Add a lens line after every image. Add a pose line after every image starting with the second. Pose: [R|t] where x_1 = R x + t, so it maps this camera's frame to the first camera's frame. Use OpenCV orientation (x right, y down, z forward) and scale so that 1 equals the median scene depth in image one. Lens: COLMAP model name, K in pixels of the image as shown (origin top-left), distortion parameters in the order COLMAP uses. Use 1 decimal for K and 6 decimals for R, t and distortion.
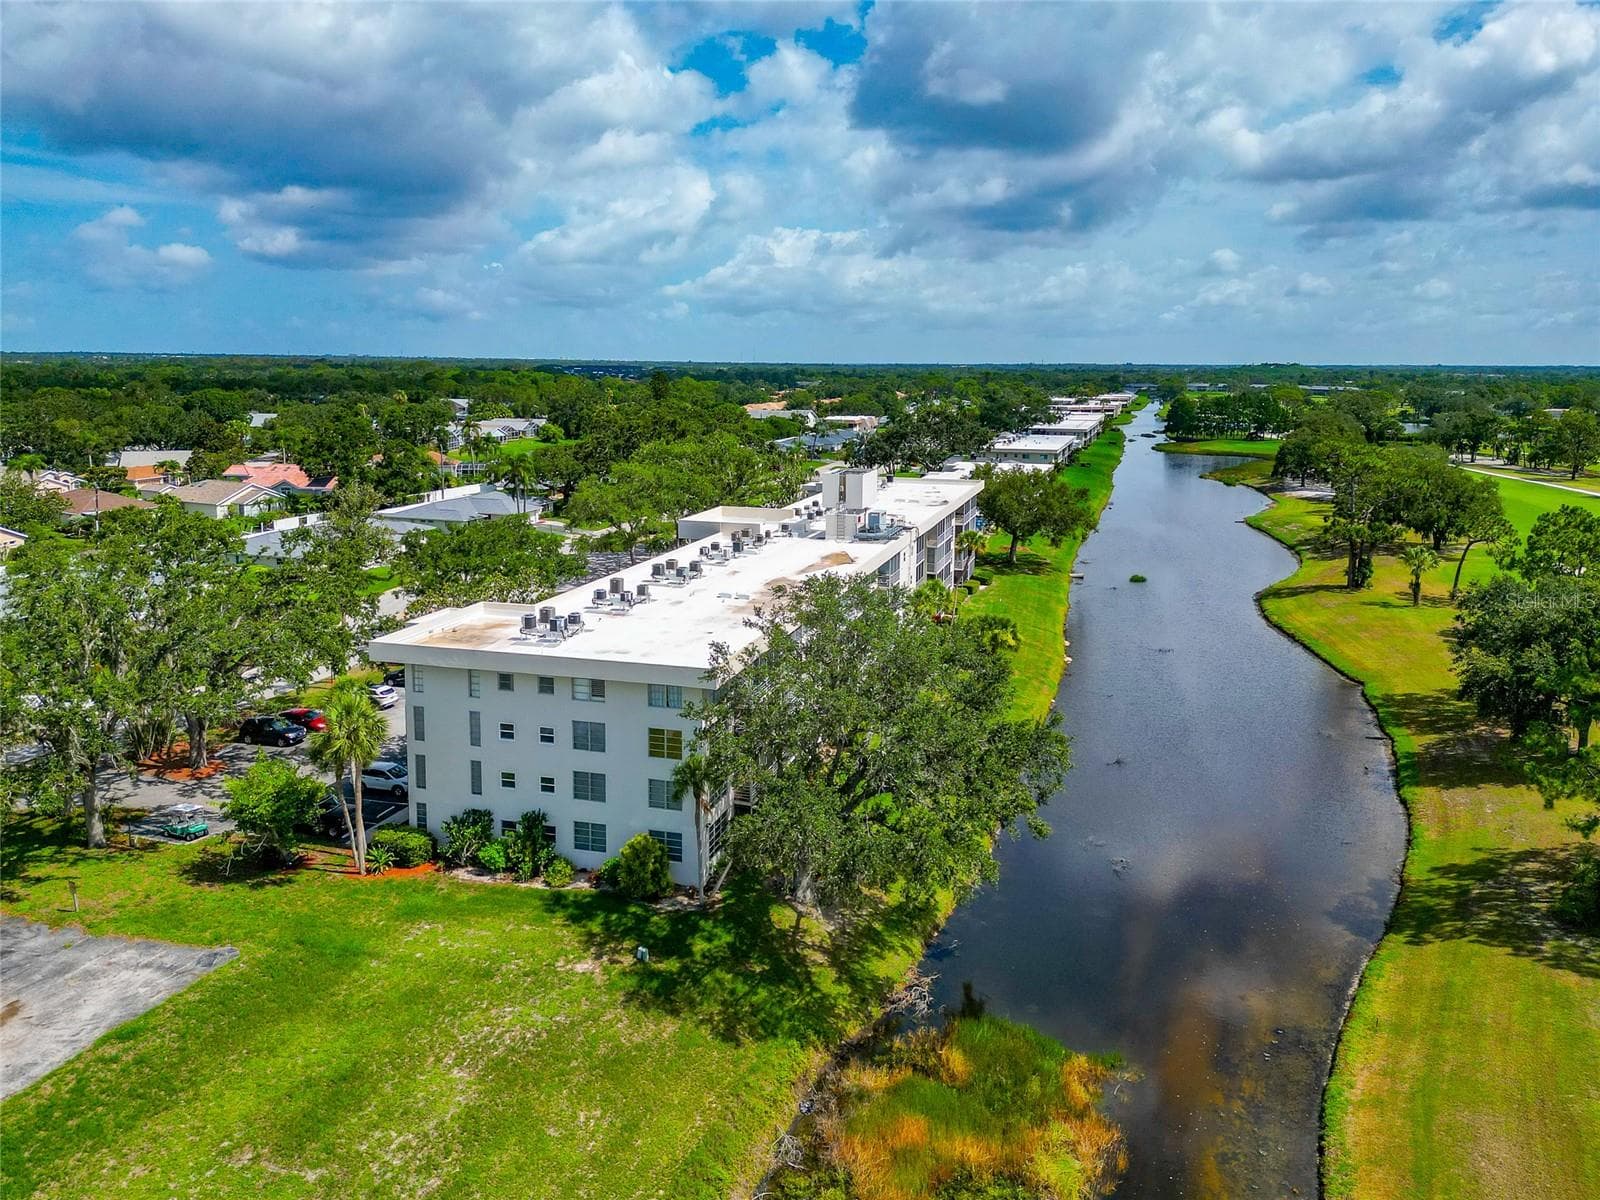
lens RADIAL K [[1146.5, 0, 819.9], [0, 1146.5, 532.8], [0, 0, 1]] dist [0.072914, -0.064040]
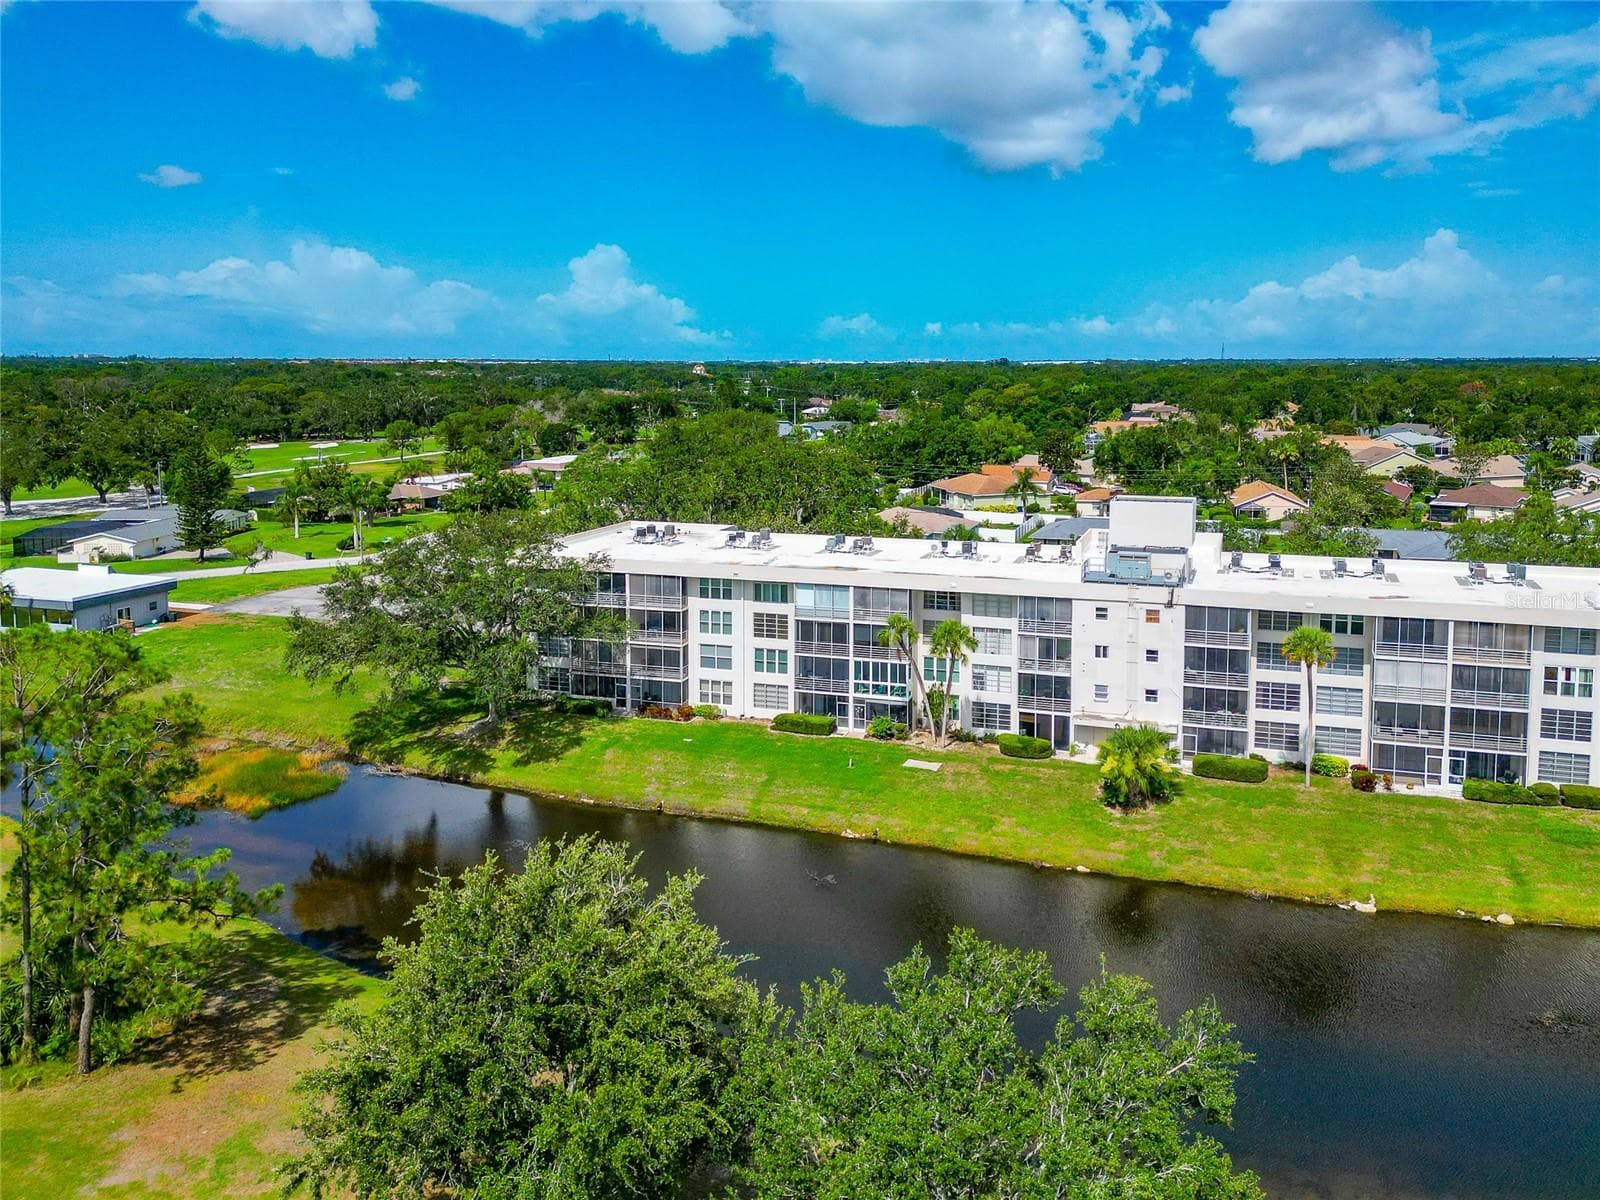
lens RADIAL K [[1173.8, 0, 911.7], [0, 1173.8, 512.7], [0, 0, 1]] dist [0.061952, -0.047682]
pose [[-0.018655, 0.120616, -0.992524, 0.468468], [-0.145890, 0.981744, 0.122048, -0.067790], [0.989125, 0.147076, -0.000718, 0.482173]]
